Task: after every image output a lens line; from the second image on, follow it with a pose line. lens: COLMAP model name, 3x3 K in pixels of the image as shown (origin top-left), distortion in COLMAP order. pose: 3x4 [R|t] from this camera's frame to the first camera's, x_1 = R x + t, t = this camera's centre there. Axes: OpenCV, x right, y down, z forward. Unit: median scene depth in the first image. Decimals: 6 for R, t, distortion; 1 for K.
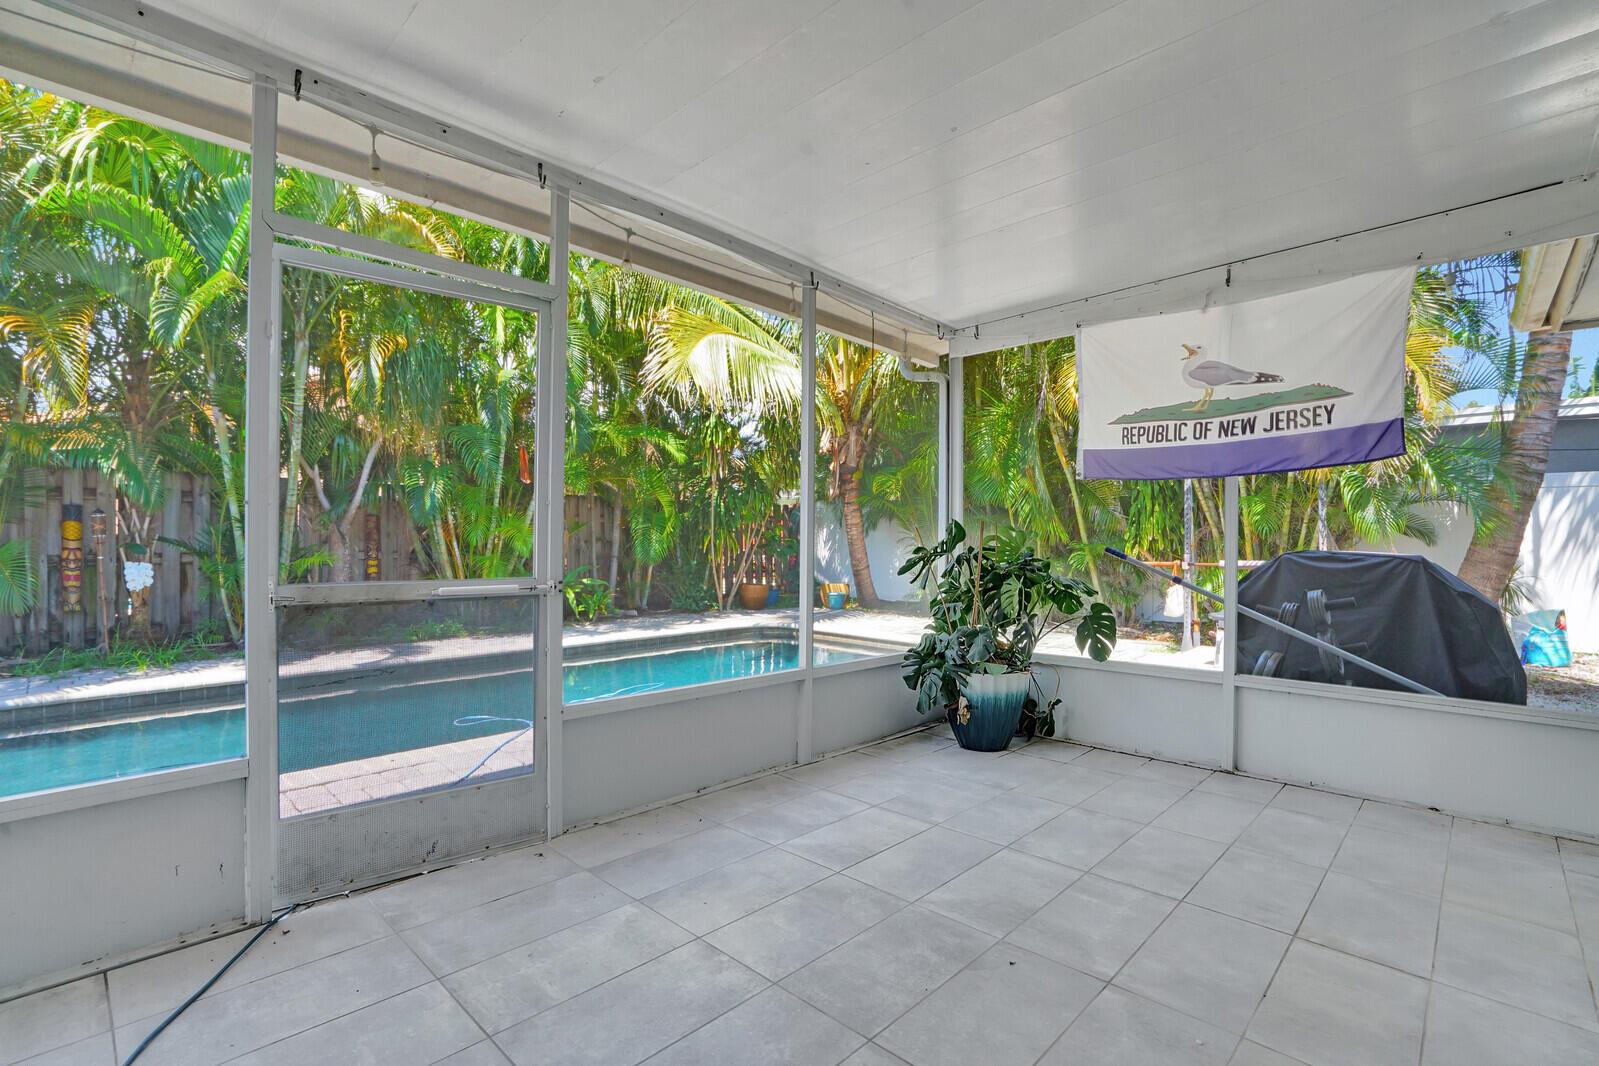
lens RADIAL K [[751.0, 0, 787.9], [0, 751.0, 537.4], [0, 0, 1]] dist [-0.061276, 0.023896]
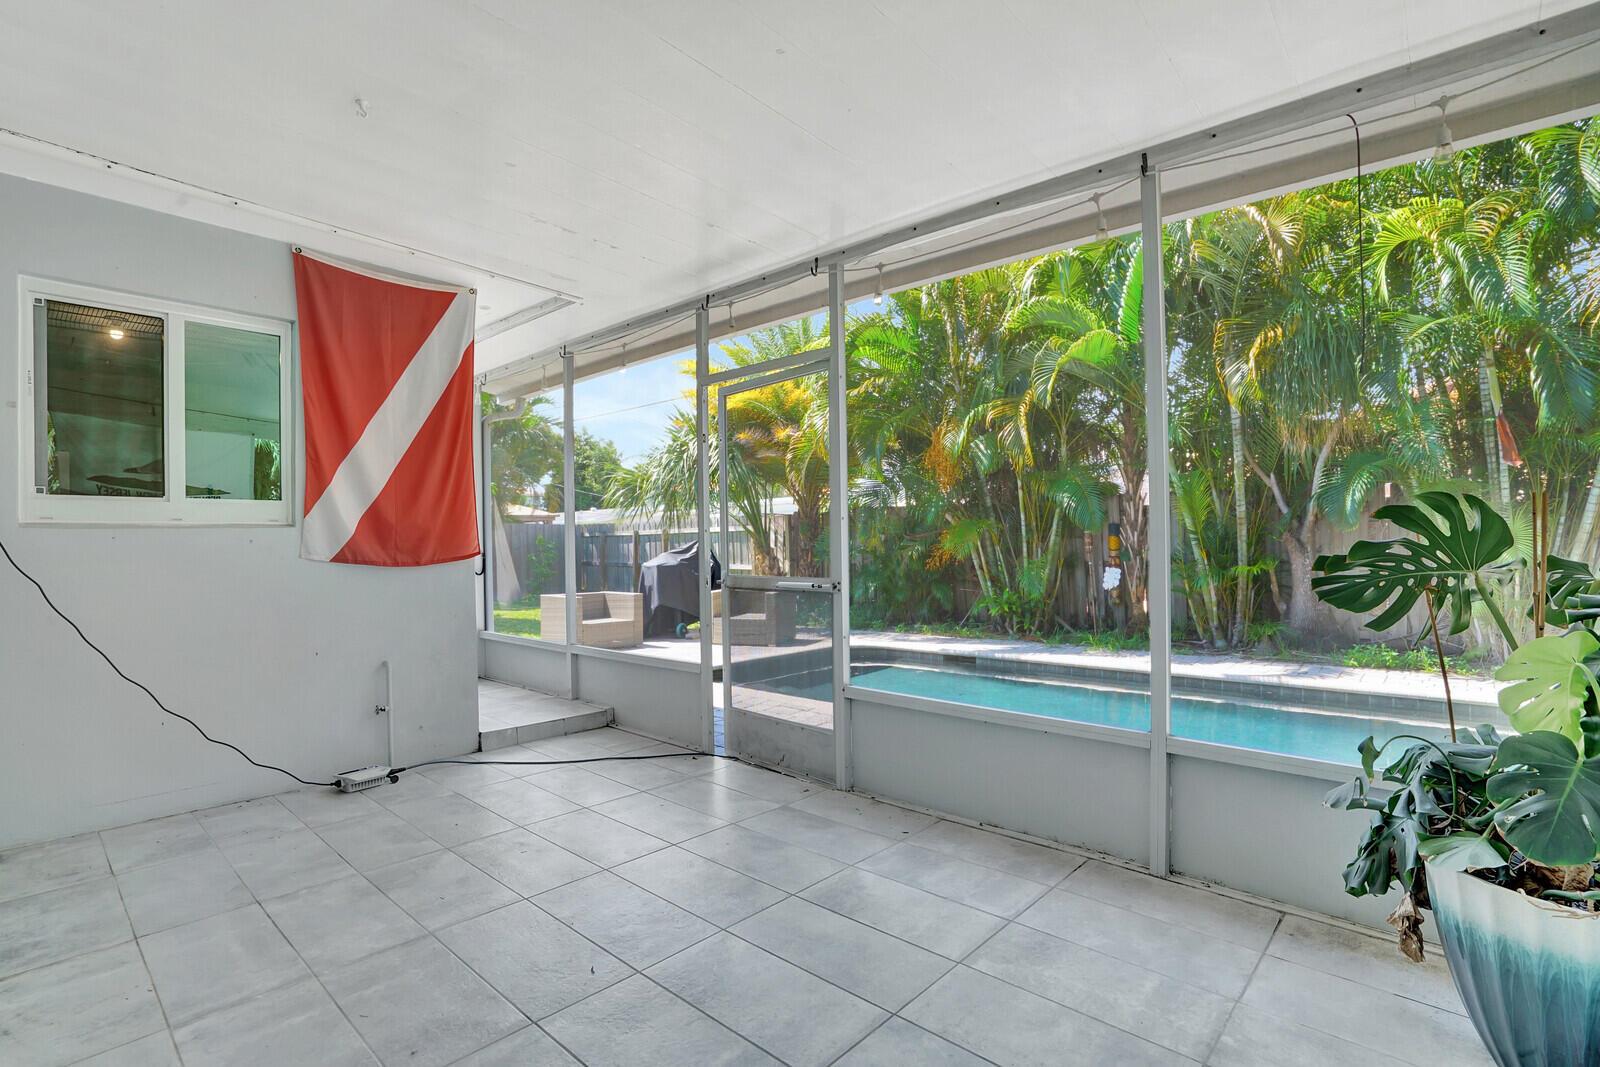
lens RADIAL K [[751.5, 0, 788.4], [0, 751.5, 537.9], [0, 0, 1]] dist [-0.061276, 0.023896]
pose [[0.030481, -0.022284, -0.999287, 0.895414], [0.005600, 0.999740, -0.022124, 0.012344], [0.999520, -0.004922, 0.030598, 0.842156]]
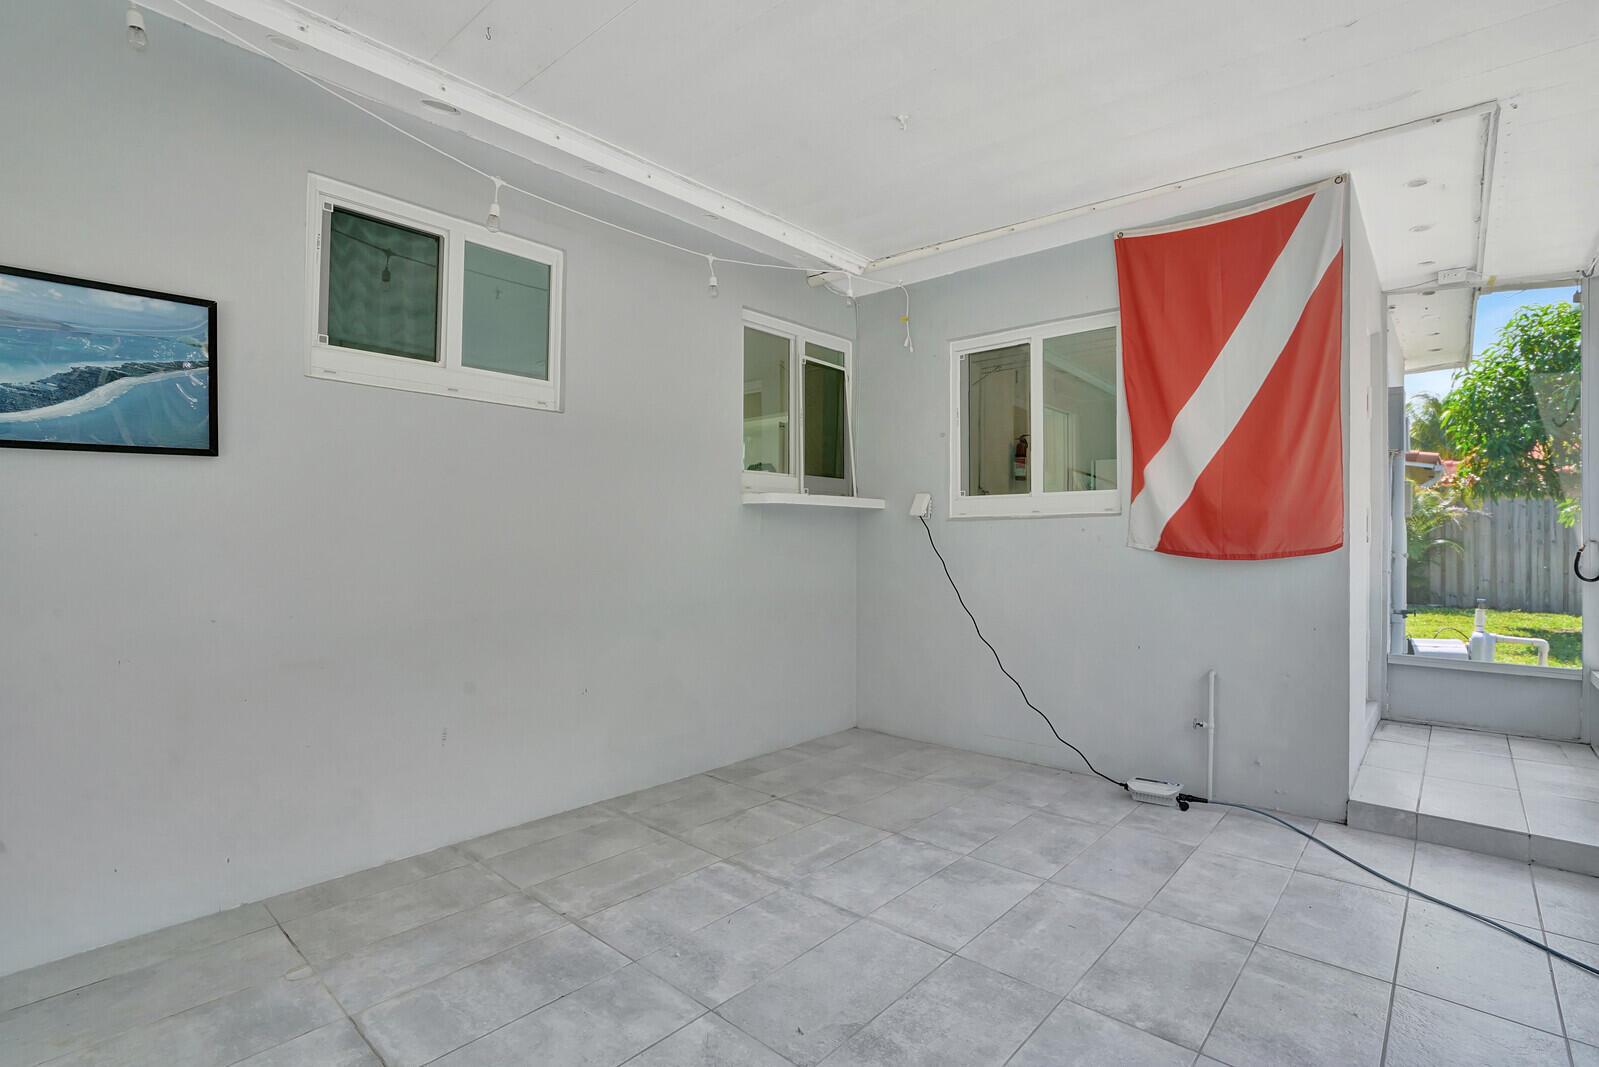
lens RADIAL K [[761.9, 0, 795.3], [0, 761.9, 530.7], [0, 0, 1]] dist [-0.066354, 0.027625]
pose [[-0.999202, -0.012548, -0.037911, 0.243616], [-0.012230, 0.999888, -0.008595, 0.005376], [0.038015, -0.008124, -0.999244, 1.266212]]
